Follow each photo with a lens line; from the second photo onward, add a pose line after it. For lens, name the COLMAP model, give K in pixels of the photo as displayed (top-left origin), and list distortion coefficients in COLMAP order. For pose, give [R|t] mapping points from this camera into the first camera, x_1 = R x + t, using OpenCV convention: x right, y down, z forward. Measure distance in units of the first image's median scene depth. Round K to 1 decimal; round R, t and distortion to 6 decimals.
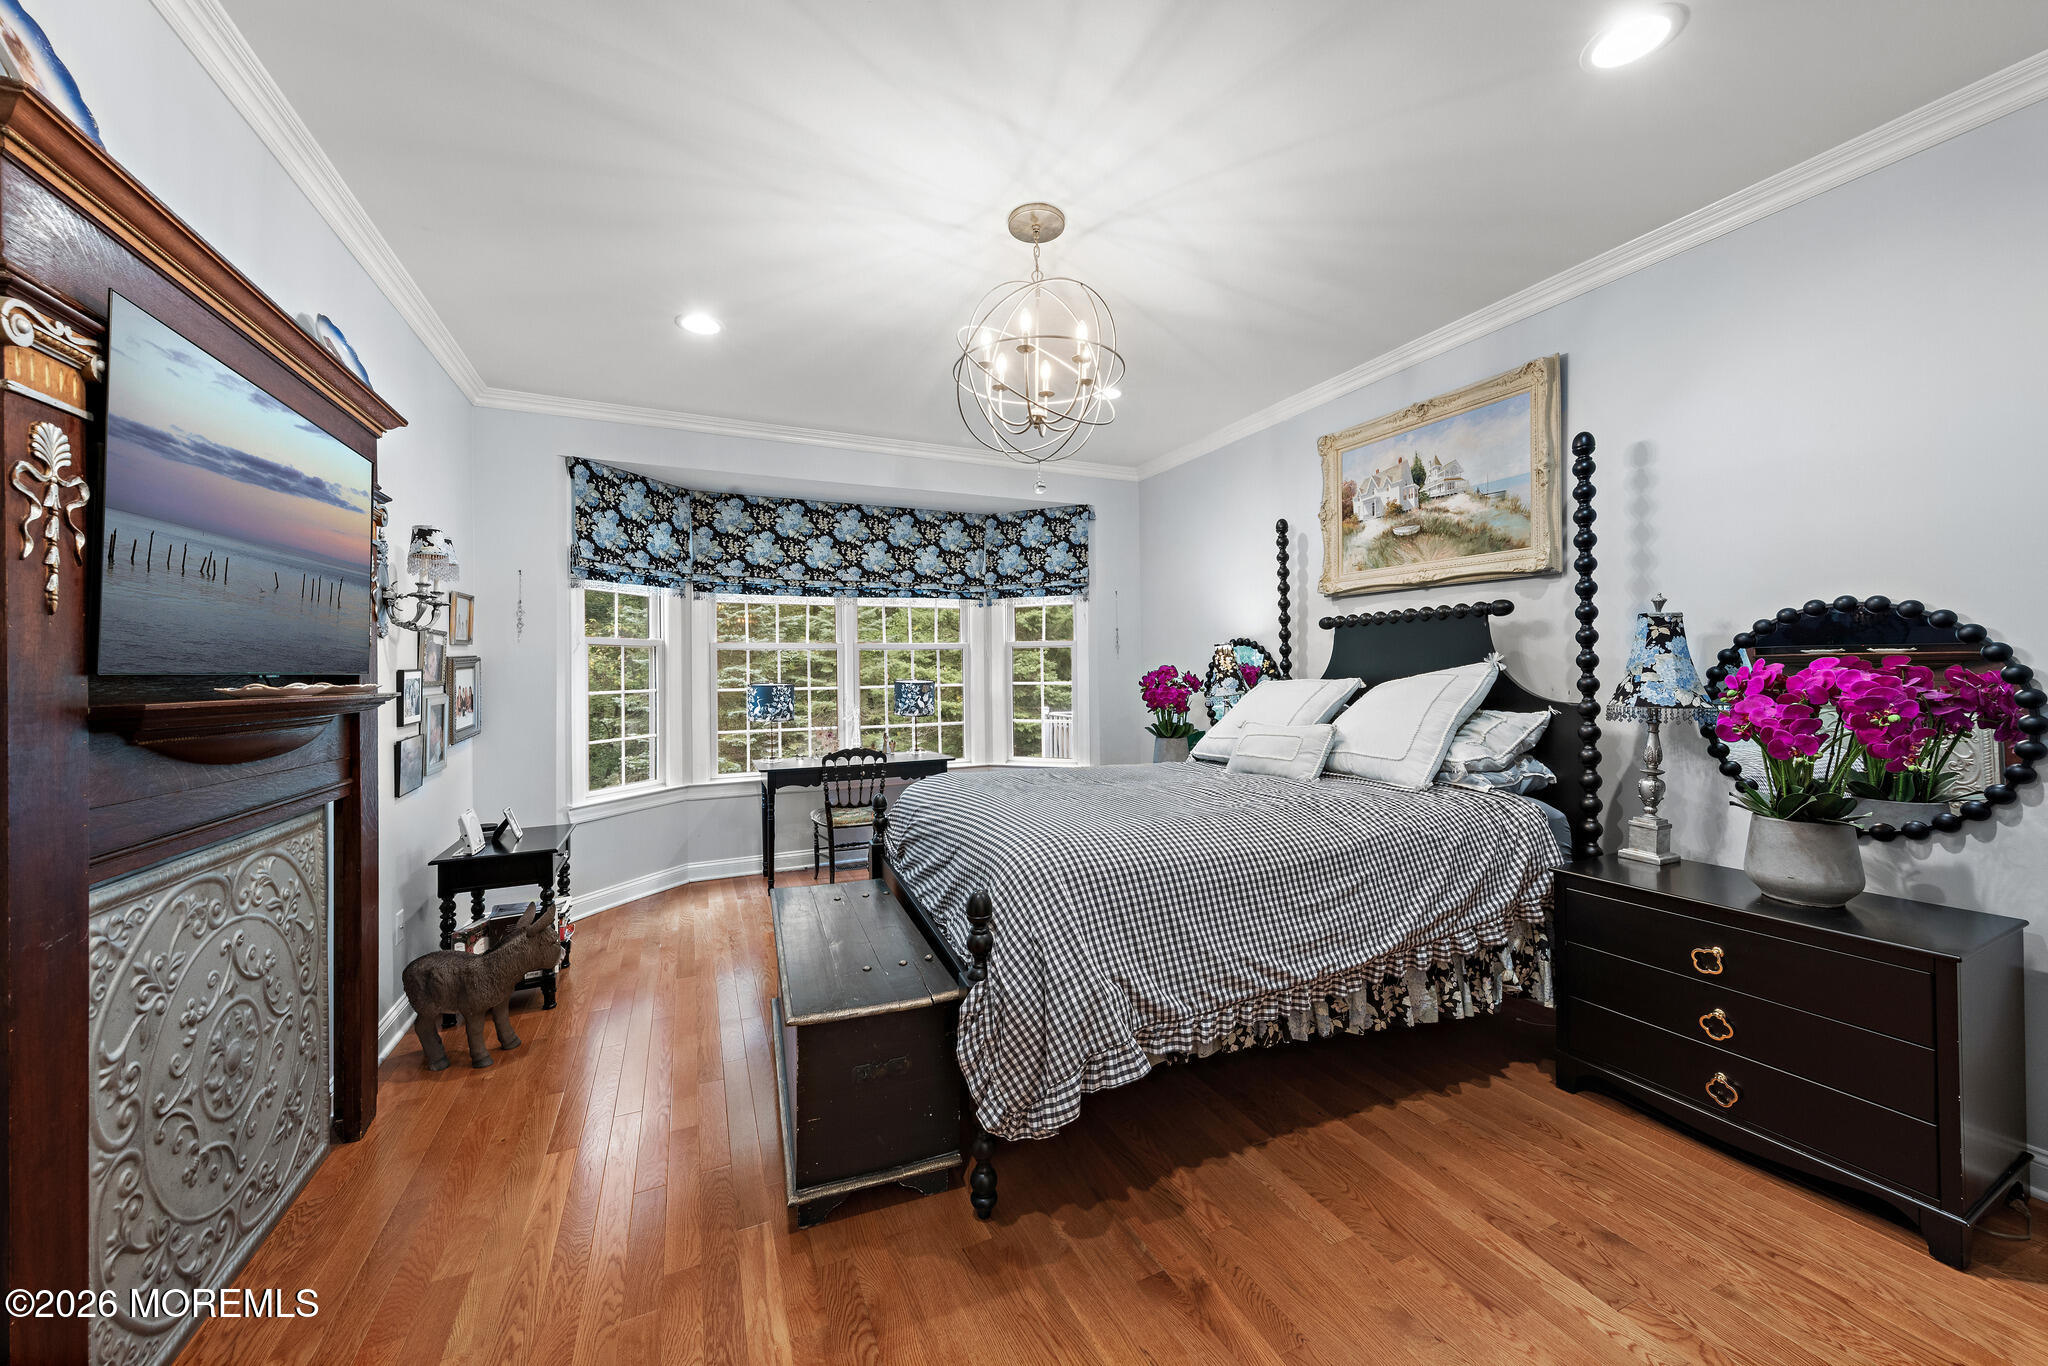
lens RADIAL K [[739.5, 0, 1020.1], [0, 739.5, 672.9], [0, 0, 1]] dist [0.001729, -0.000331]
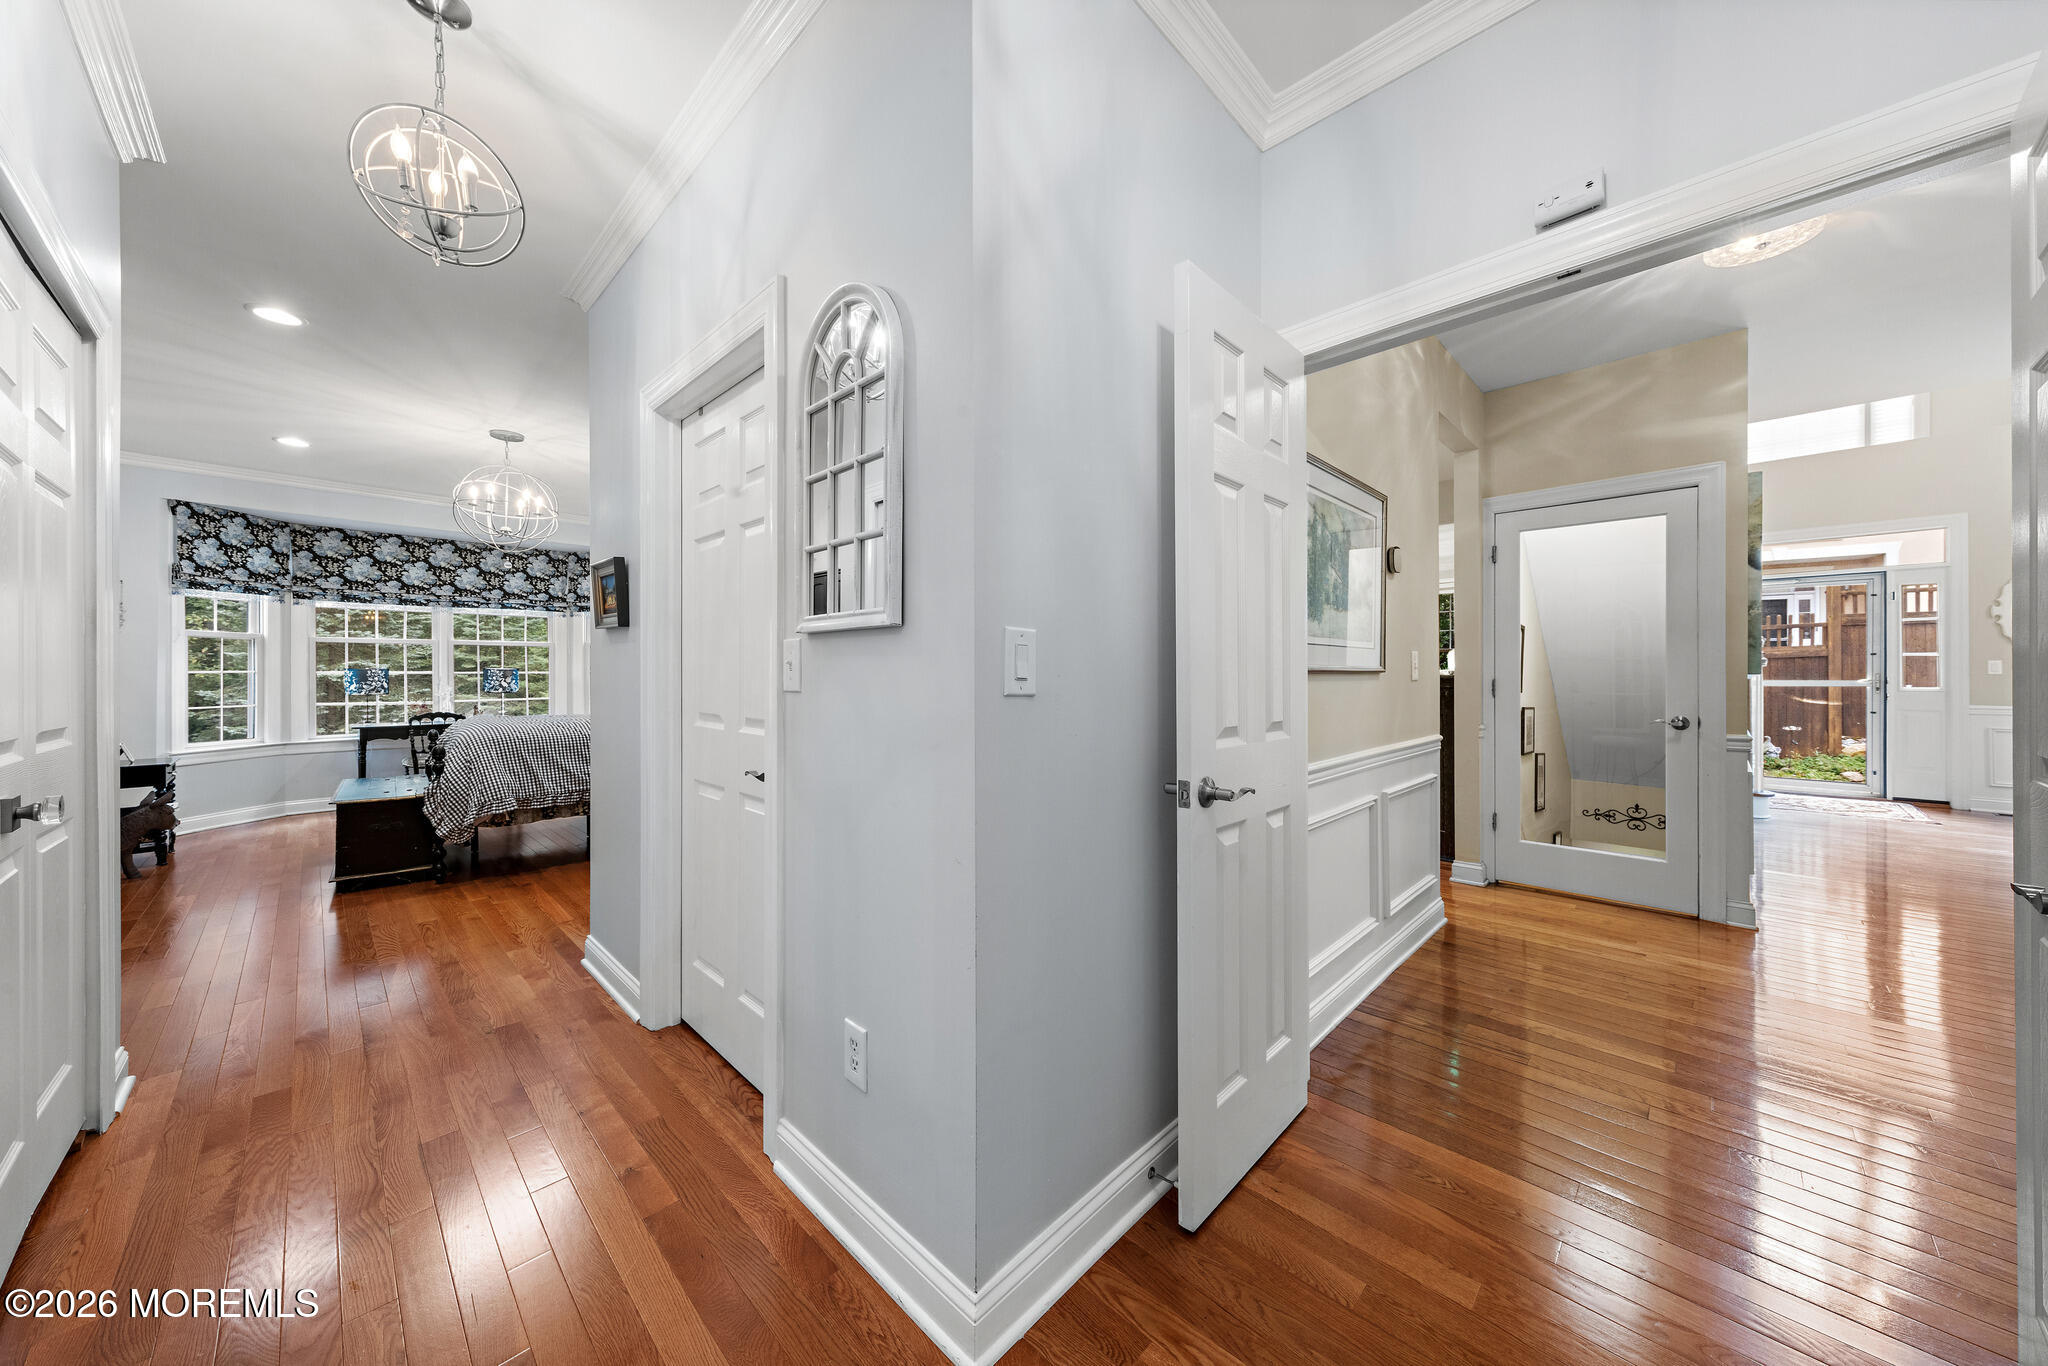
lens RADIAL K [[695.3, 0, 1028.6], [0, 695.3, 676.1], [0, 0, 1]] dist [0.000935, 0.000082]
pose [[0.929905, 0.006683, 0.367739, 0.336820], [-0.005677, 0.999977, -0.003816, 0.027683], [-0.367756, 0.001461, 0.929921, -0.666602]]
